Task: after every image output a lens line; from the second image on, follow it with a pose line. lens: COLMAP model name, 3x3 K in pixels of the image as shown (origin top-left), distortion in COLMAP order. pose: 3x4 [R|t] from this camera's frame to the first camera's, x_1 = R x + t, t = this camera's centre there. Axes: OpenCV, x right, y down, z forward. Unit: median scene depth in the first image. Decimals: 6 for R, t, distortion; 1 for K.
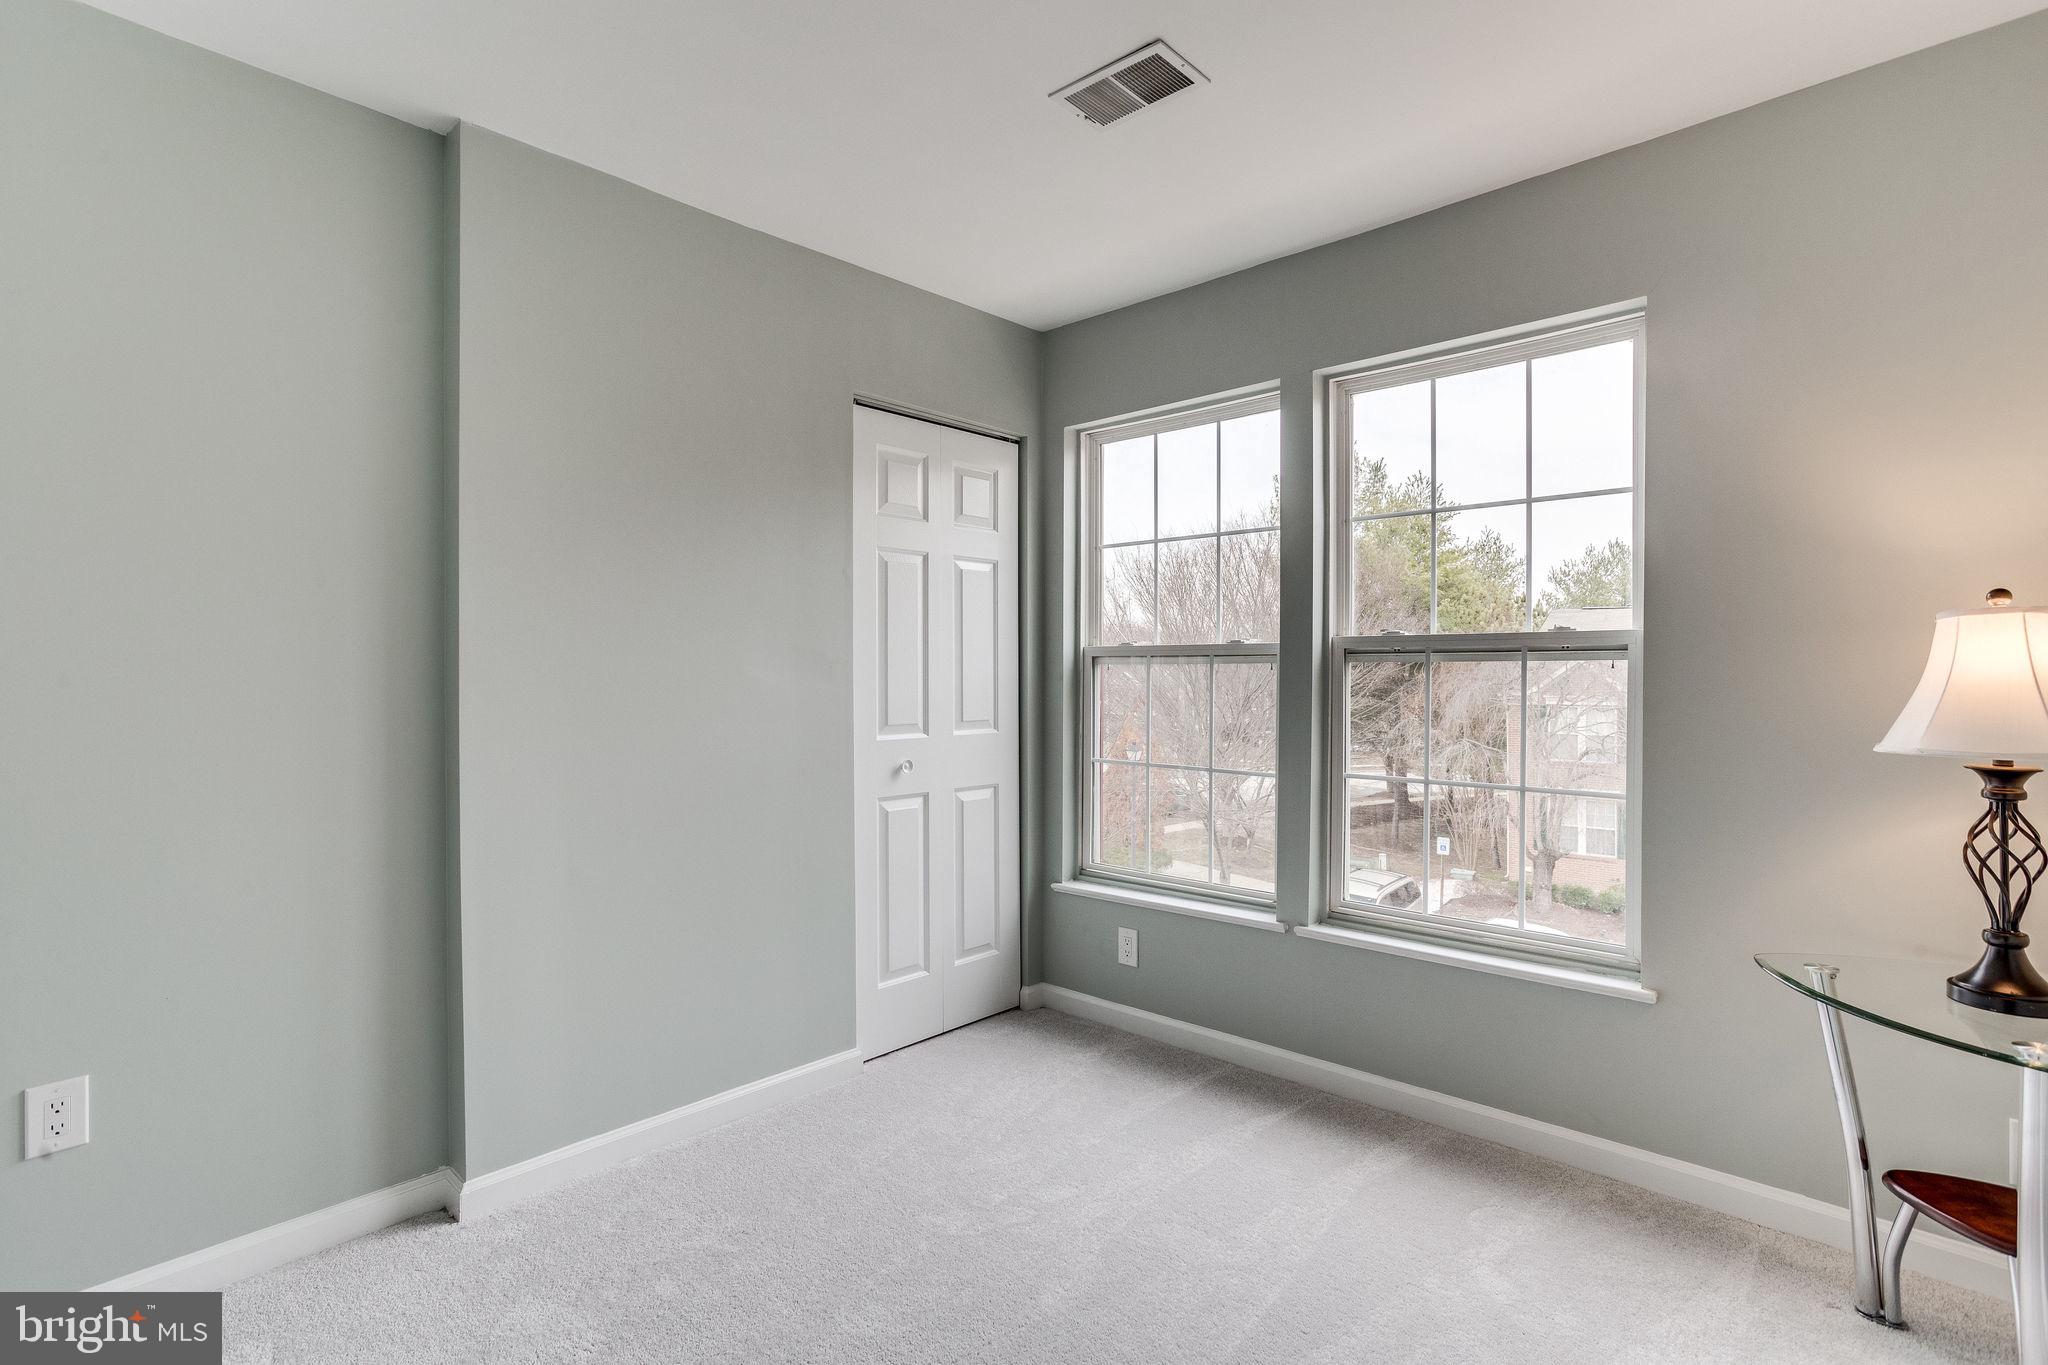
lens RADIAL K [[1029.5, 0, 1055.0], [0, 1029.5, 693.8], [0, 0, 1]] dist [0.000399, -0.000113]
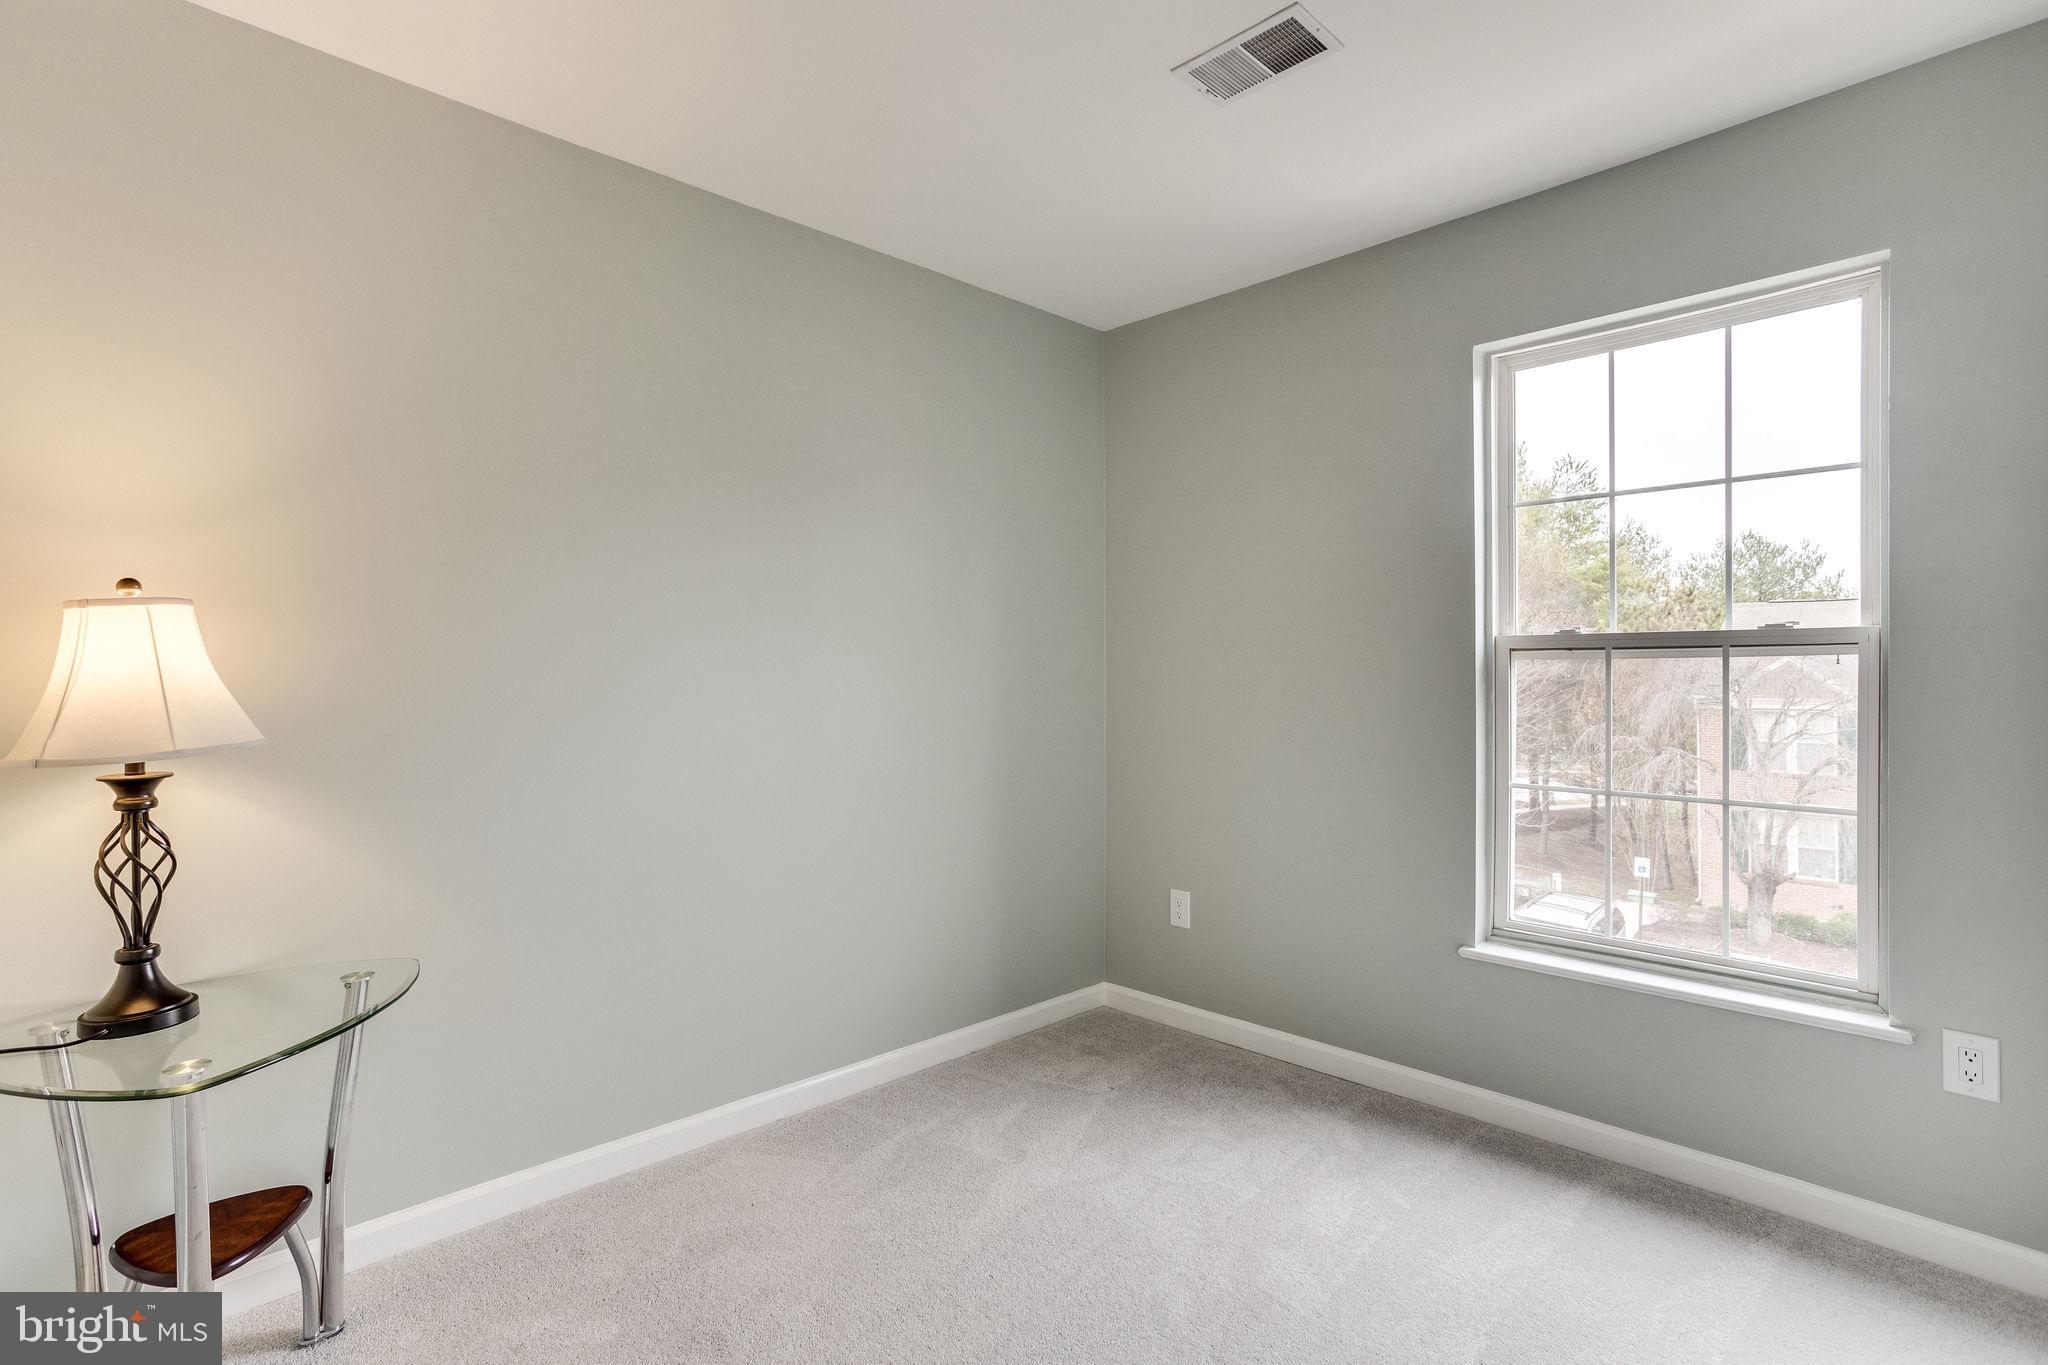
lens RADIAL K [[1009.8, 0, 1021.4], [0, 1009.8, 690.8], [0, 0, 1]] dist [-0.019426, 0.016796]
pose [[0.996034, 0.009575, -0.088457, -0.078181], [-0.009464, 0.999954, 0.001682, -0.000681], [0.088469, -0.000838, 0.996079, 0.069391]]
